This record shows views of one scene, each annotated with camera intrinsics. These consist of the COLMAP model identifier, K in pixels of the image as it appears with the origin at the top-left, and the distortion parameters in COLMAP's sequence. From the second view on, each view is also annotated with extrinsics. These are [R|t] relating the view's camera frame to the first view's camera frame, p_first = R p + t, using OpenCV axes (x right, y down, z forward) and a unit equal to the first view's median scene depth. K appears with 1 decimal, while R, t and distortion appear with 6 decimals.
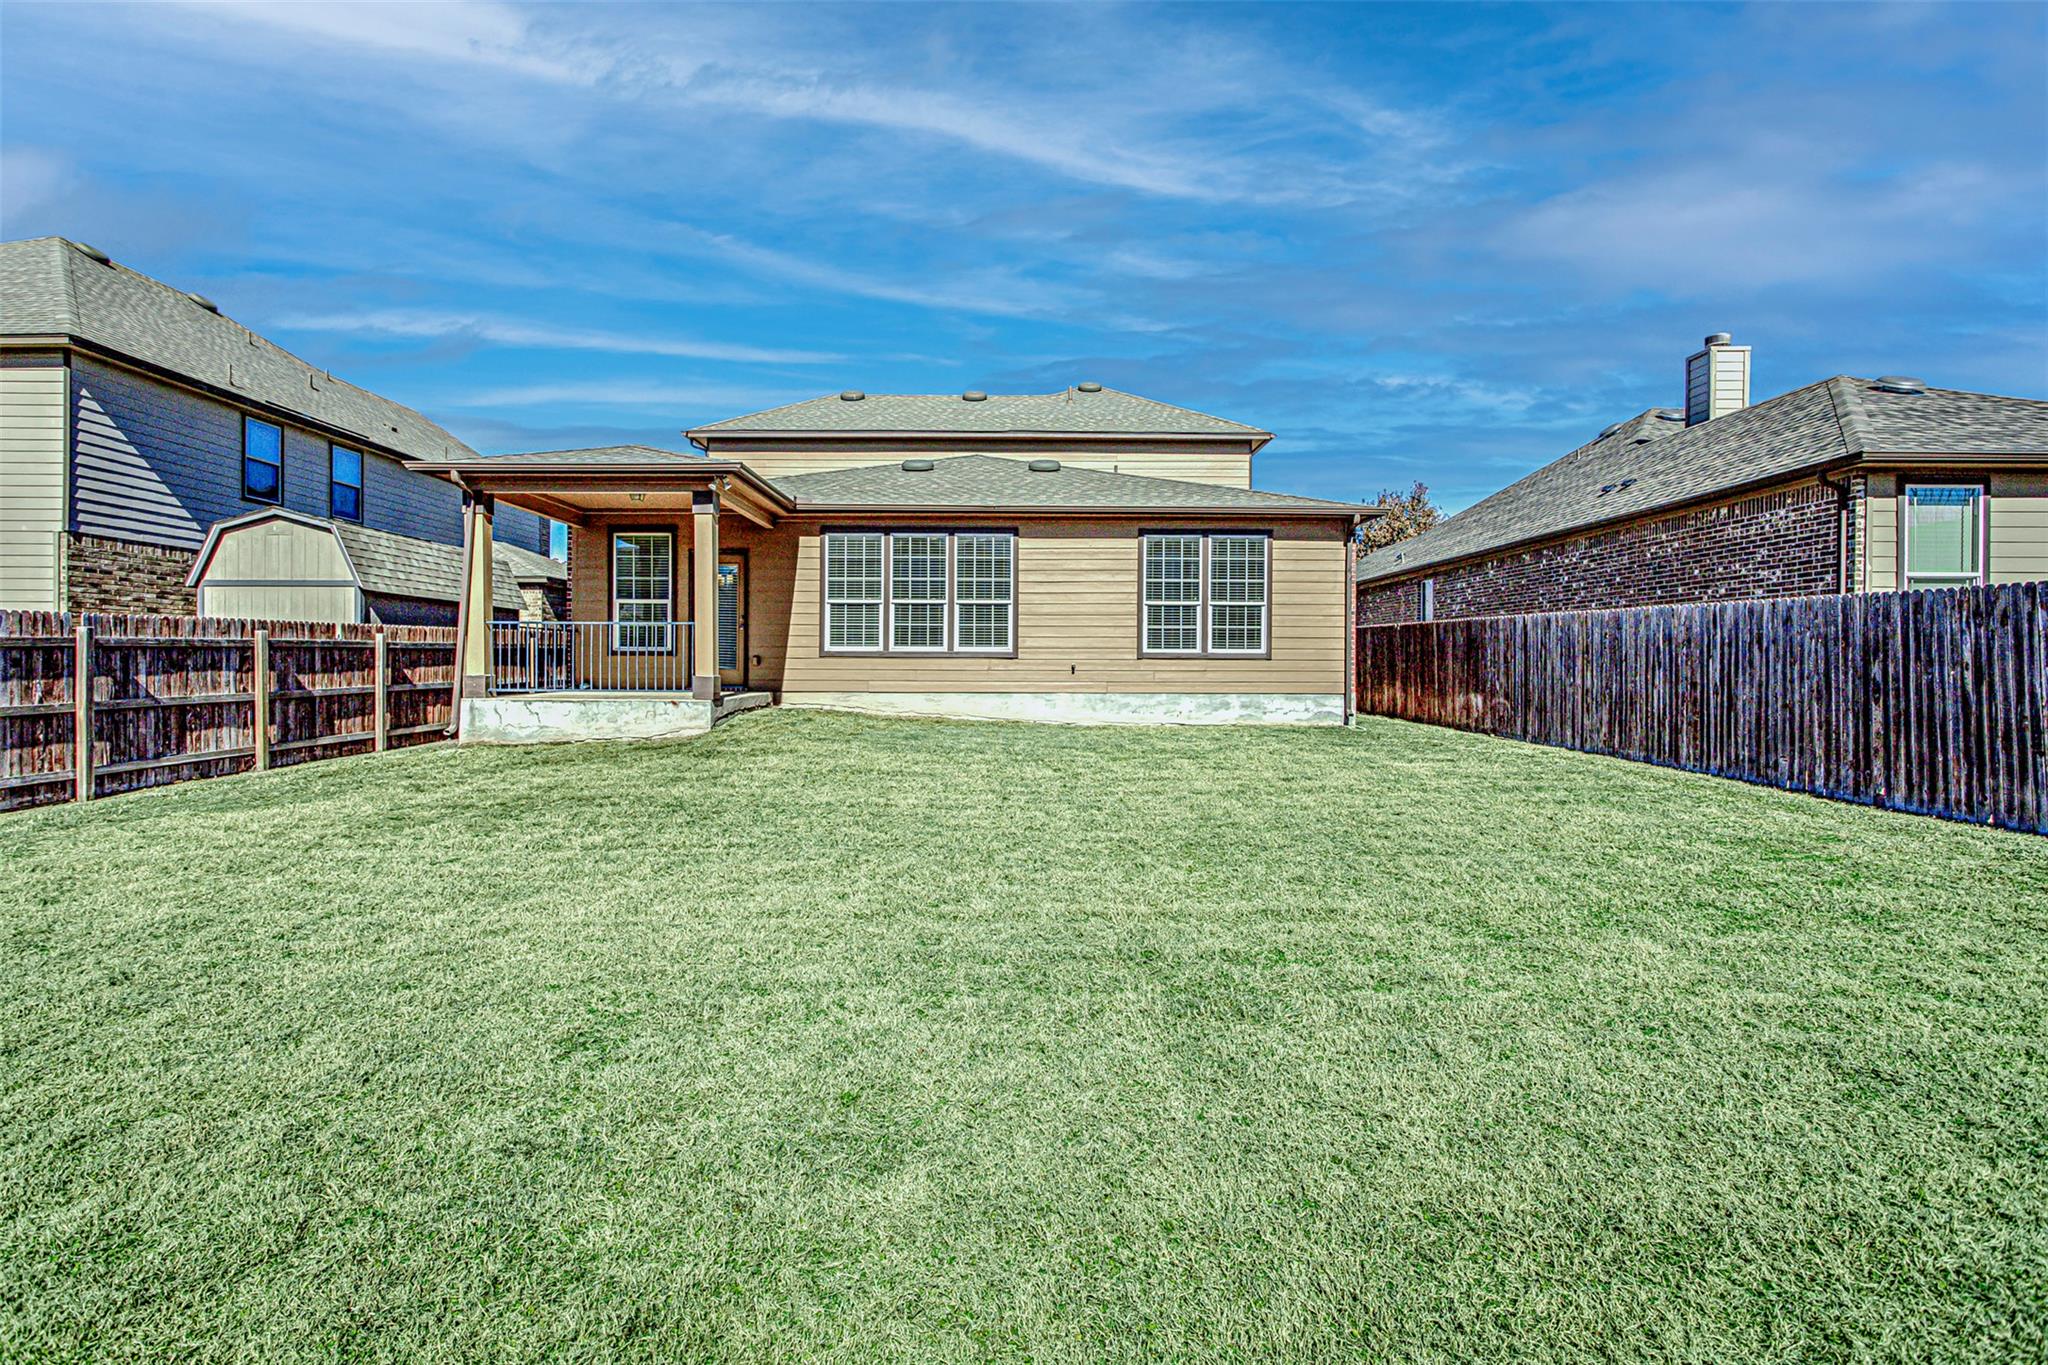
lens RADIAL K [[1024.8, 0, 1025.4], [0, 1024.8, 665.0], [0, 0, 1]] dist [-0.022964, 0.000915]
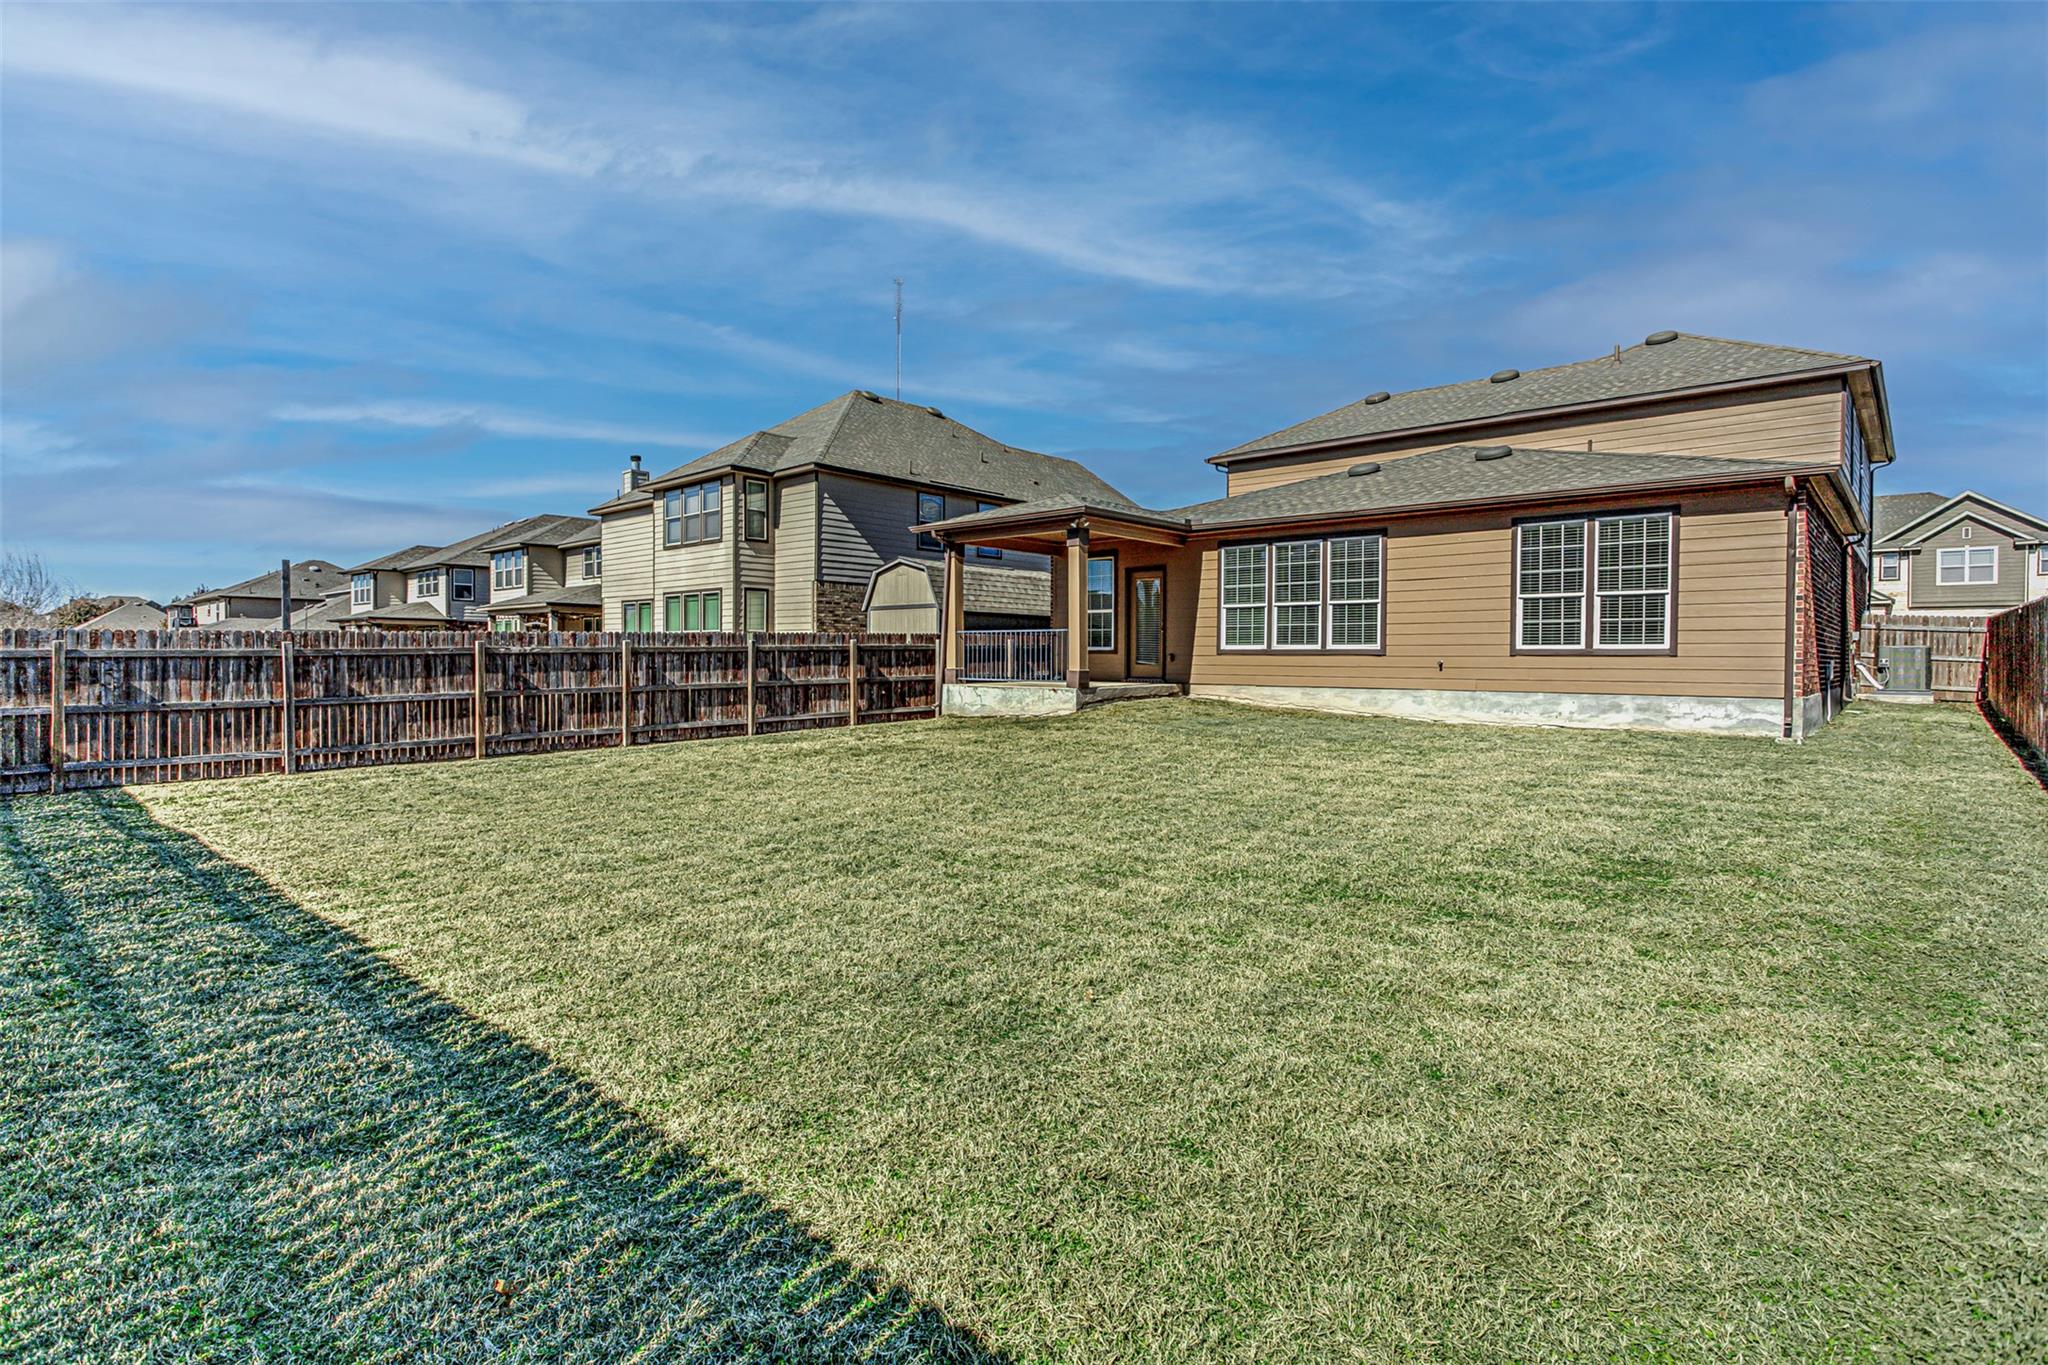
lens RADIAL K [[1024.8, 0, 1018.9], [0, 1024.8, 687.3], [0, 0, 1]] dist [-0.022964, 0.000915]
pose [[0.725845, 0.017782, -0.687628, 0.436427], [-0.002458, 0.999726, 0.023258, 0.002552], [0.687853, -0.015192, 0.725691, 0.000923]]
